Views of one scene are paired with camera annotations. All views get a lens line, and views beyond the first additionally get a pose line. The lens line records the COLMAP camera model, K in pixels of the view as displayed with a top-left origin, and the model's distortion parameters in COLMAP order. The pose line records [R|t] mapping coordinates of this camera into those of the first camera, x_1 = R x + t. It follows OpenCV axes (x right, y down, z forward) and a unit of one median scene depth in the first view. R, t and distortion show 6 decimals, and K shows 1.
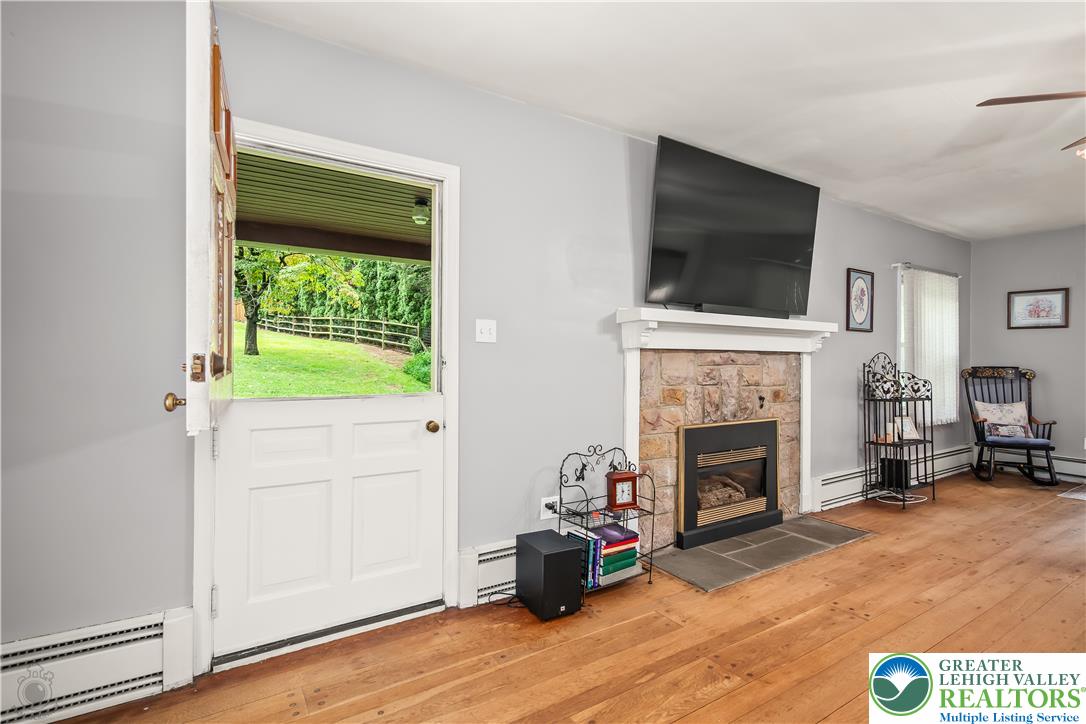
lens RADIAL K [[531.1, 0, 550.9], [0, 531.1, 359.2], [0, 0, 1]] dist [0.001165, 0.000302]
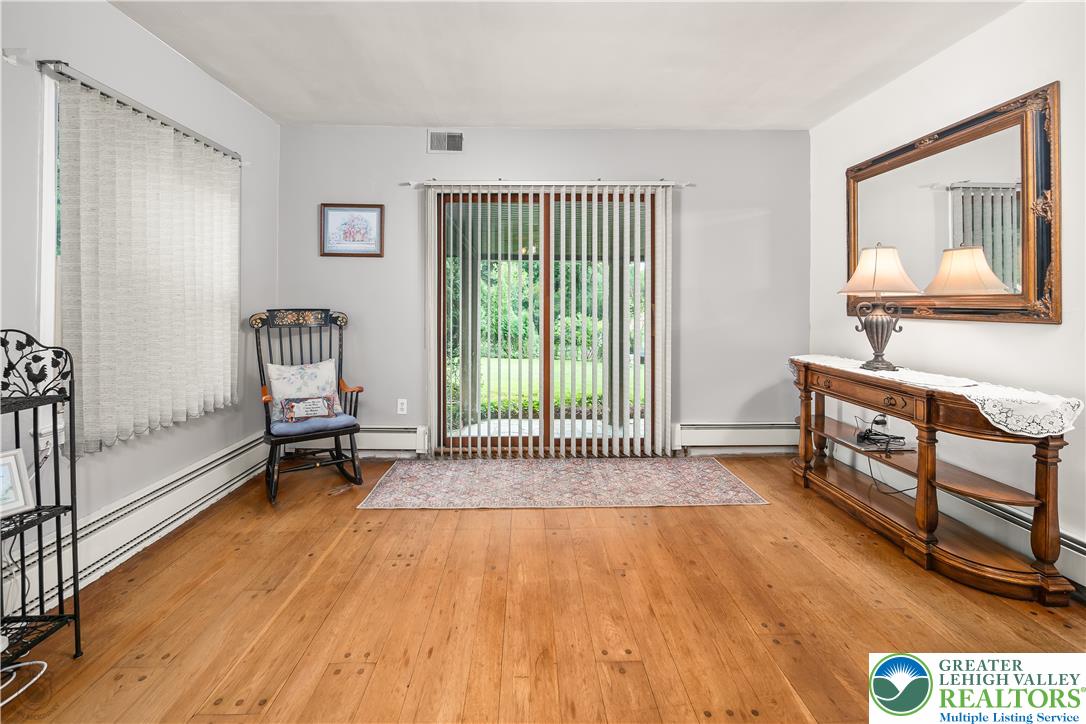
lens RADIAL K [[464.7, 0, 540.5], [0, 464.7, 299.4], [0, 0, 1]] dist [-0.004028, 0.000575]
pose [[0.528396, 0.002884, 0.848993, 0.760764], [0.000033, 0.999994, -0.003418, 0.005799], [-0.848998, 0.001834, 0.528393, 0.660436]]
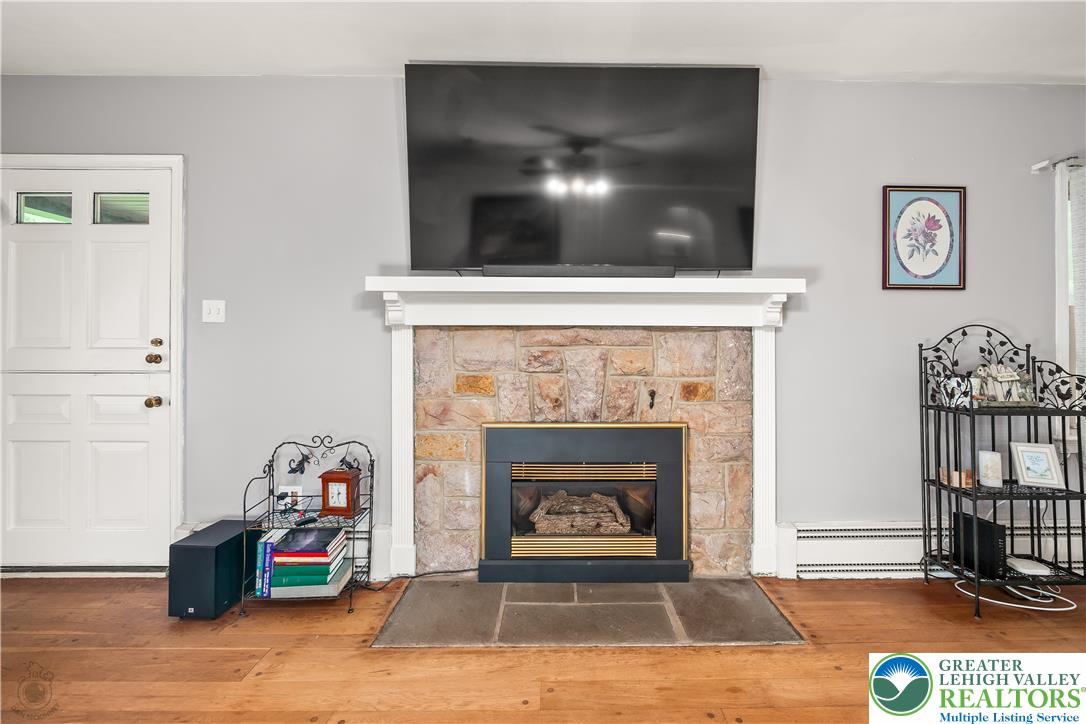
lens RADIAL K [[464.7, 0, 563.9], [0, 464.7, 340.0], [0, 0, 1]] dist [-0.004028, 0.000575]
pose [[0.842305, -0.009034, -0.538926, 0.660576], [0.002933, 0.999922, -0.012177, 0.010386], [0.538994, 0.008676, 0.842265, 0.443754]]
